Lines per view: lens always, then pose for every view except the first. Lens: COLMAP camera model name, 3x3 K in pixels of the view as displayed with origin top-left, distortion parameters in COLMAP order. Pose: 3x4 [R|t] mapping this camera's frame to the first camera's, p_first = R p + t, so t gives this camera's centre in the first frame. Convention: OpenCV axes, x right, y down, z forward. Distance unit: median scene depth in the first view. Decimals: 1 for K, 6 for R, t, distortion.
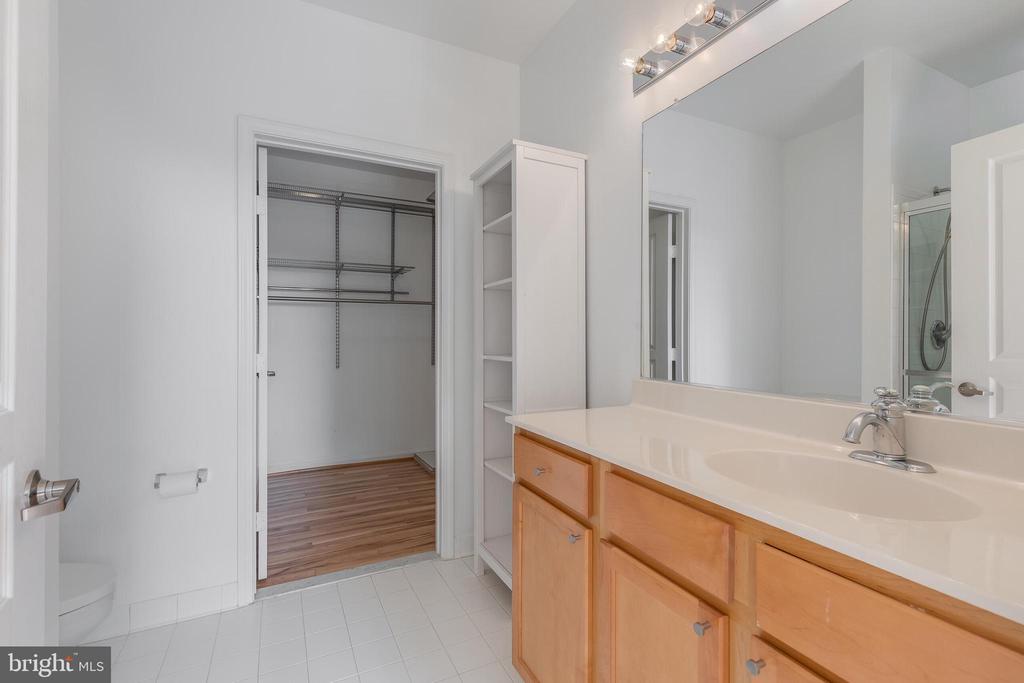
lens RADIAL K [[441.9, 0, 511.1], [0, 441.9, 330.6], [0, 0, 1]] dist [0.001501, 0.000157]
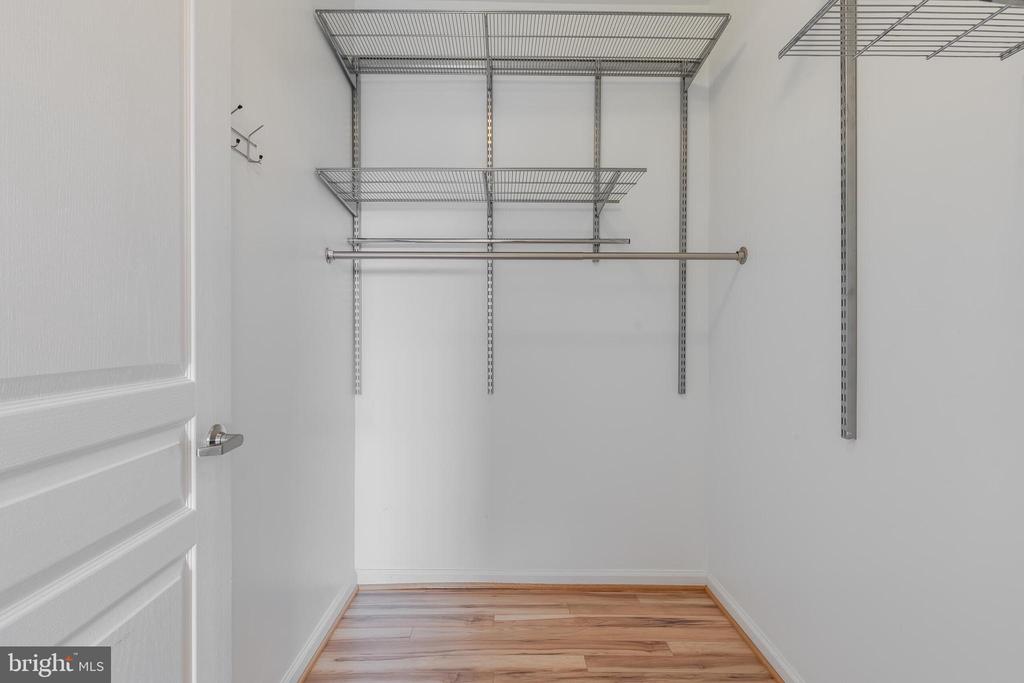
lens RADIAL K [[459.2, 0, 512.0], [0, 459.2, 341.5], [0, 0, 1]] dist [0.002035, 0.000249]
pose [[0.903530, 0.001975, -0.428521, -0.141742], [-0.000371, 0.999993, 0.003827, 0.022105], [0.428525, -0.003298, 0.903524, 0.527447]]
